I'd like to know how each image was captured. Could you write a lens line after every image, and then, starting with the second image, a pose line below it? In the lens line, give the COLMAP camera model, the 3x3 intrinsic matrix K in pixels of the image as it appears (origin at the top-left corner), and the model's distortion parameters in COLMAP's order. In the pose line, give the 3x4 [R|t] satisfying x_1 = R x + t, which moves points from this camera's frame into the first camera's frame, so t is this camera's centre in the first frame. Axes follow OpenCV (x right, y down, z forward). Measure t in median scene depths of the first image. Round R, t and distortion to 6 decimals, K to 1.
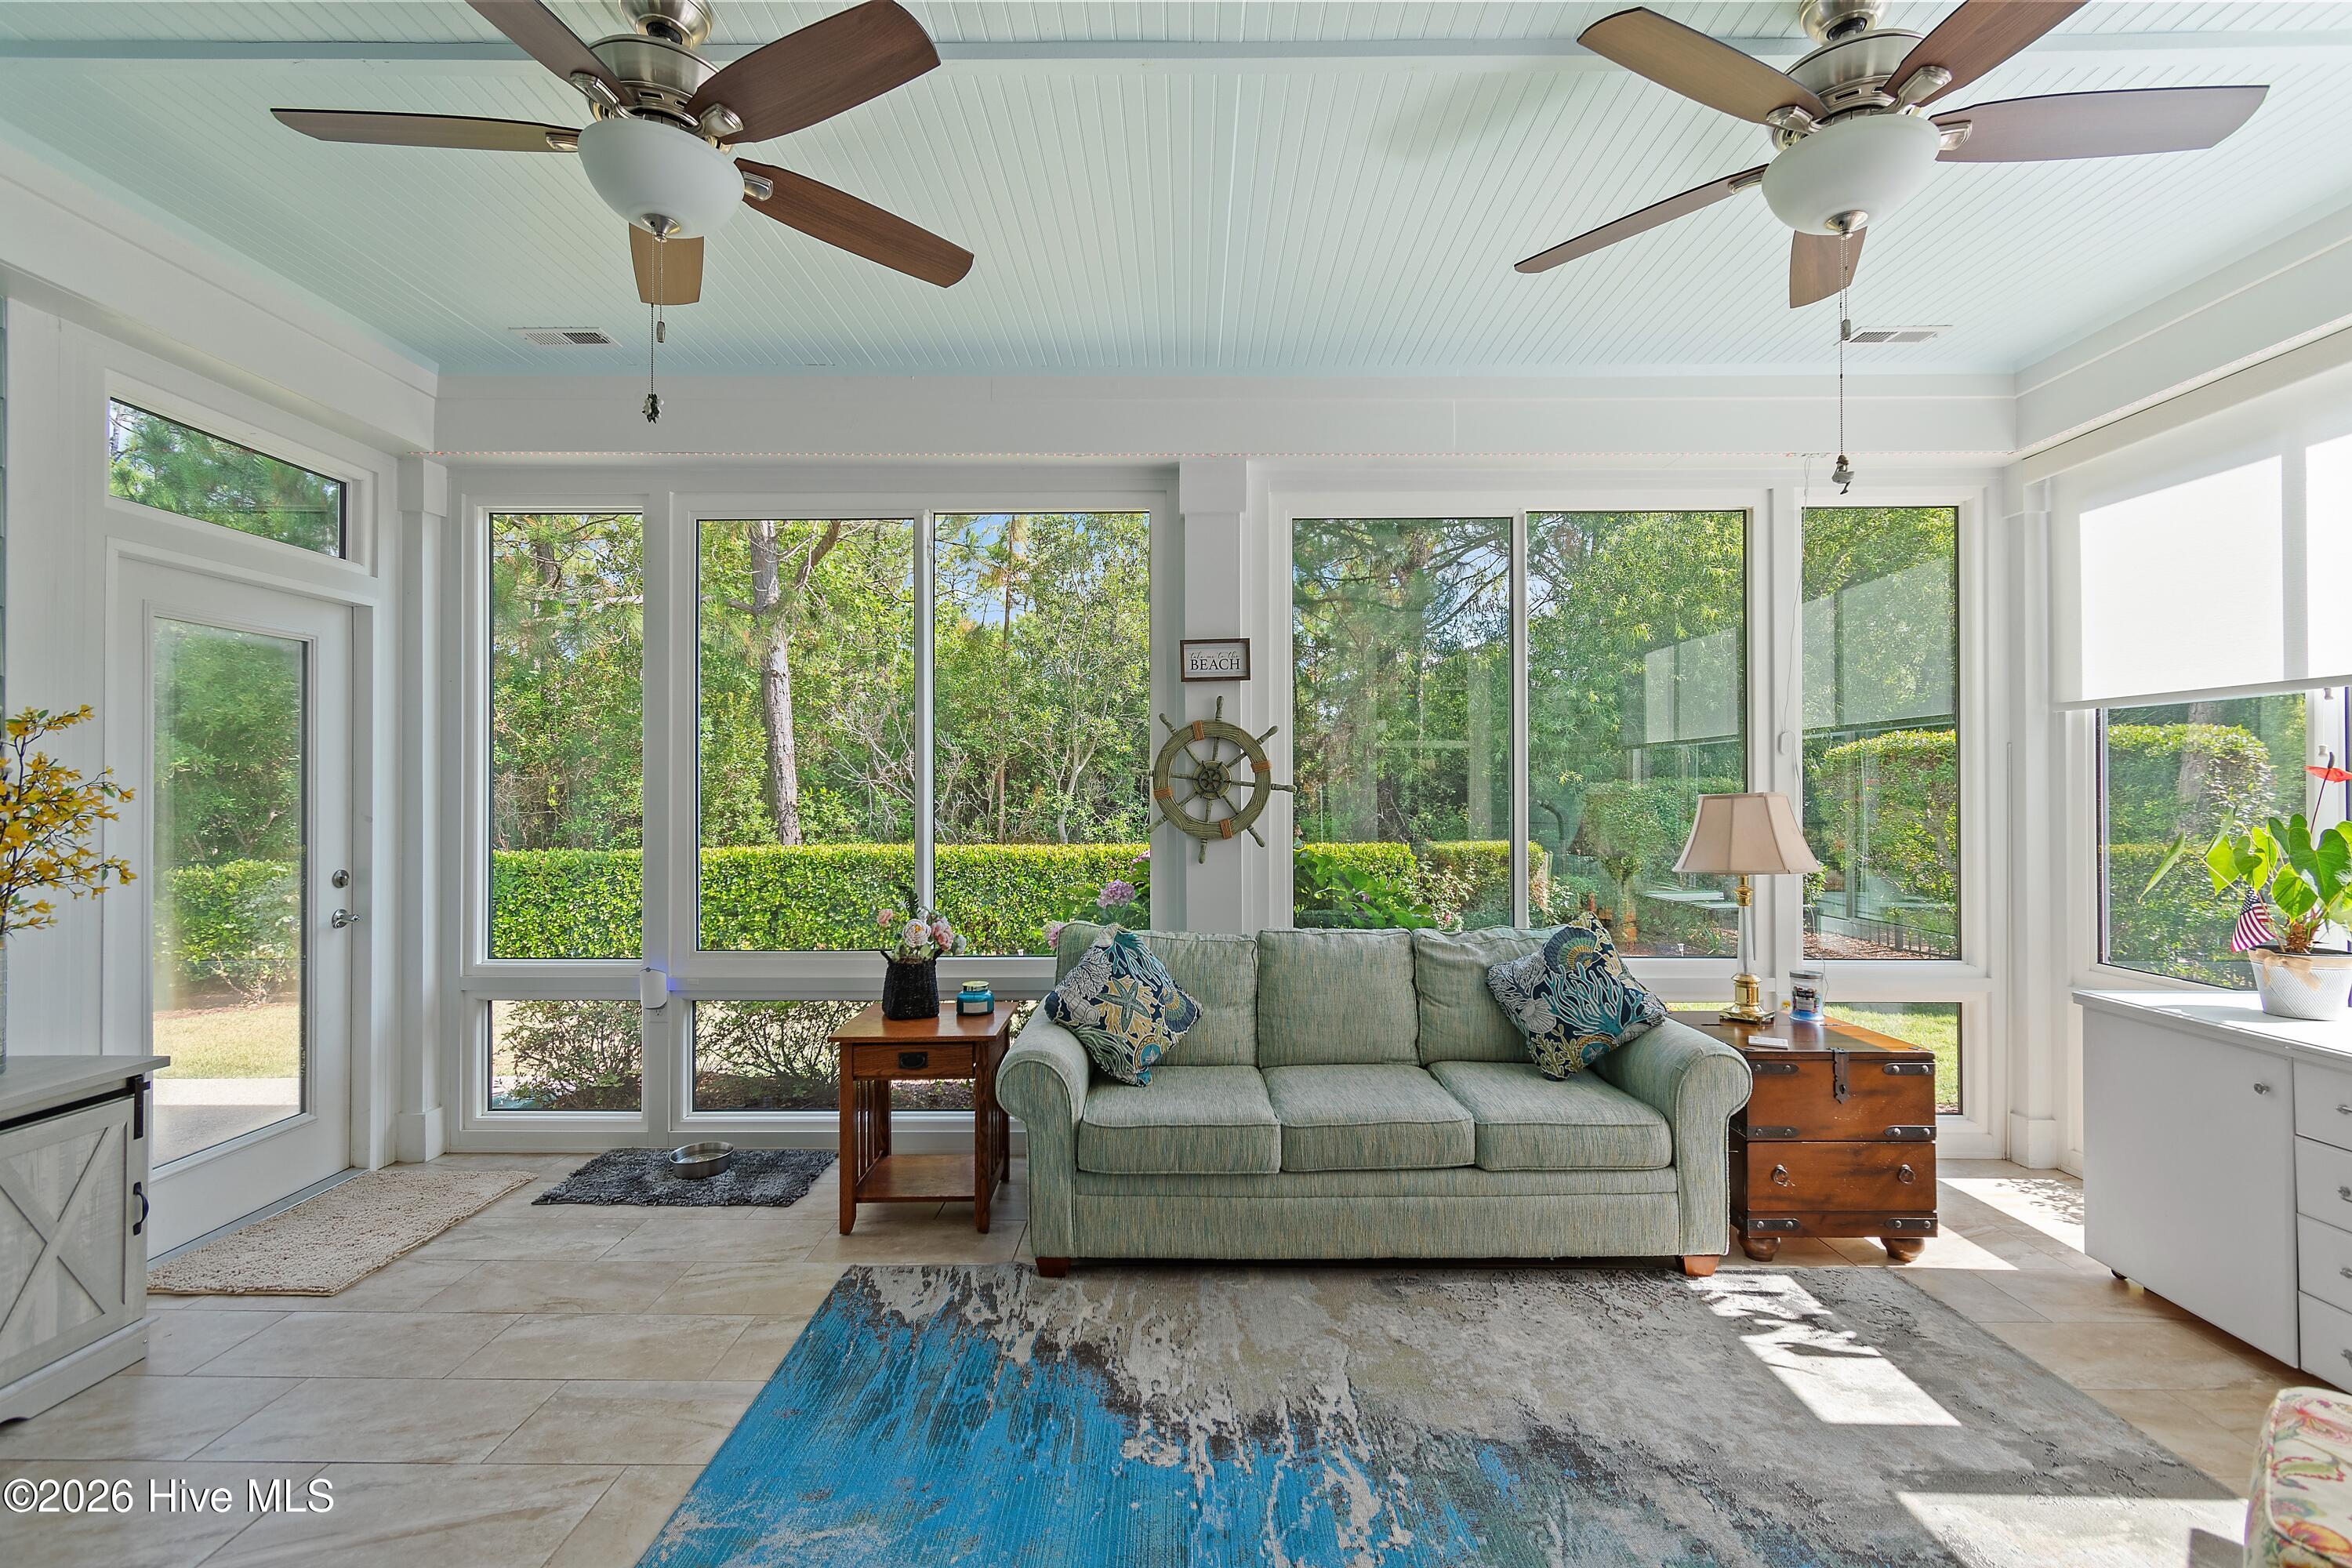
lens RADIAL K [[1034.3, 0, 1172.4], [0, 1034.3, 788.4], [0, 0, 1]] dist [0.002446, -0.000612]
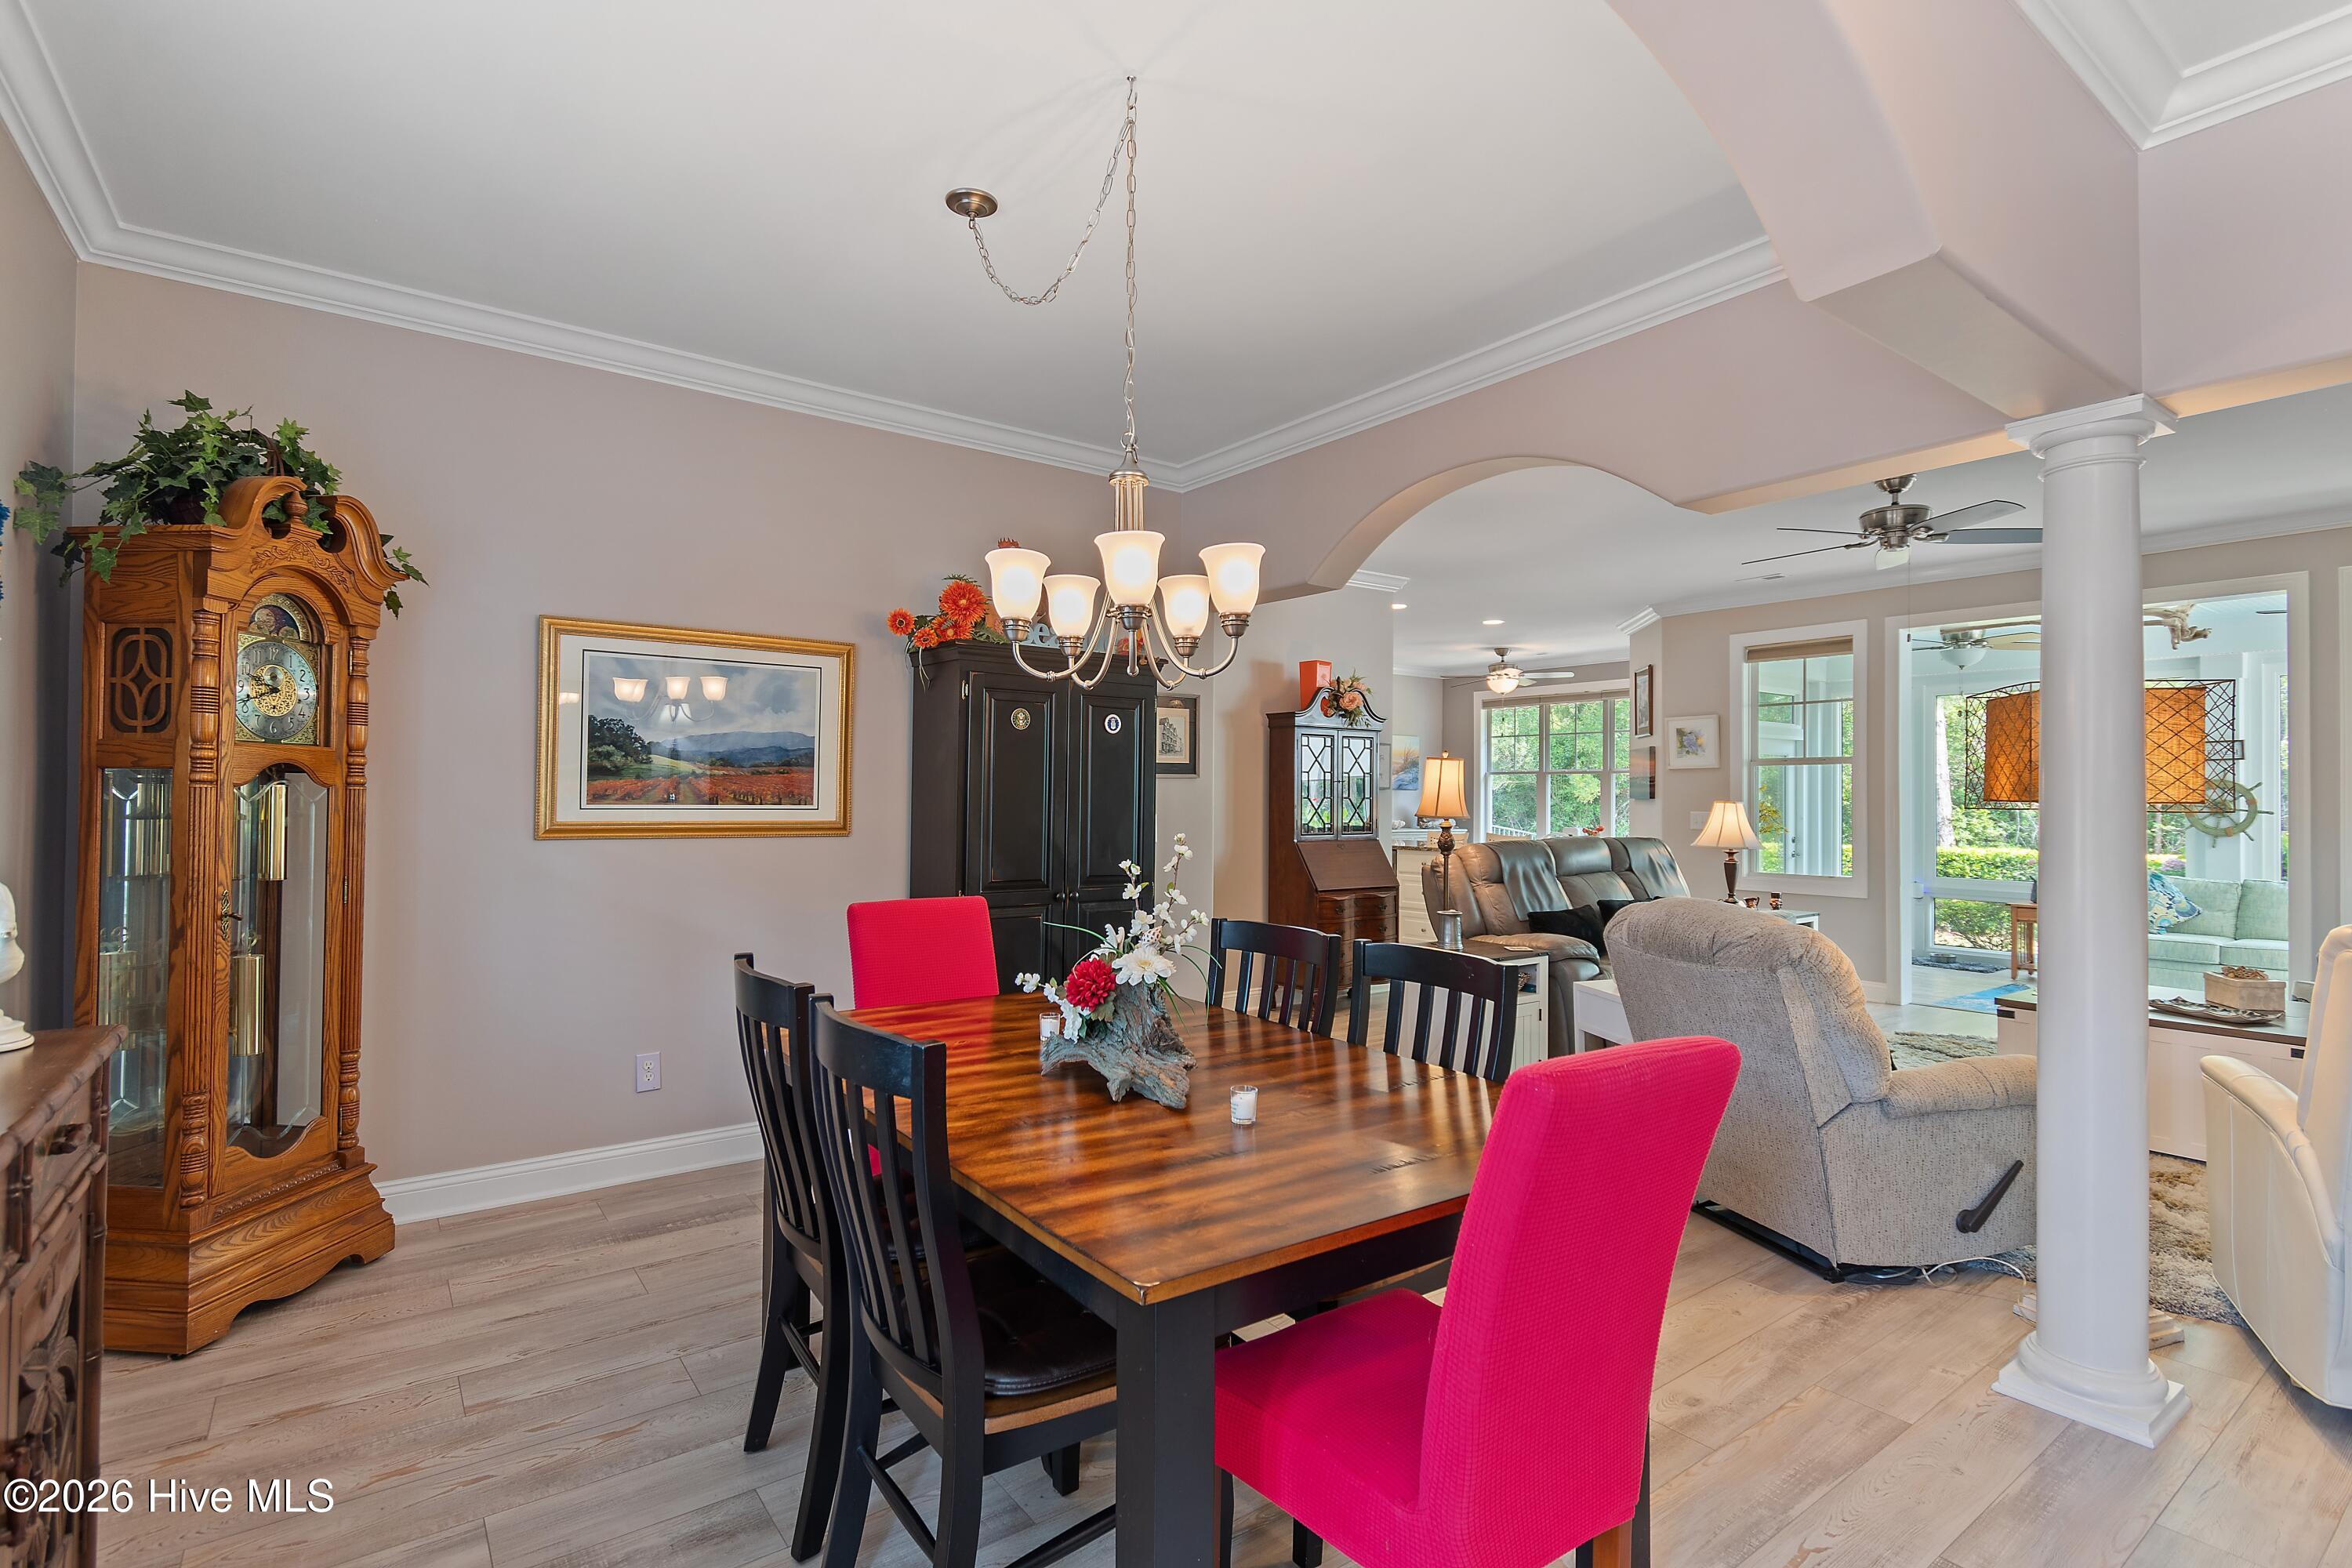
lens RADIAL K [[1115.6, 0, 1176.4], [0, 1115.6, 783.7], [0, 0, 1]] dist [0.002043, -0.003253]
pose [[0.602199, -0.005476, -0.798327, 0.584830], [-0.006777, 0.999905, -0.011971, -0.016881], [0.798317, 0.012619, 0.602105, -2.105974]]
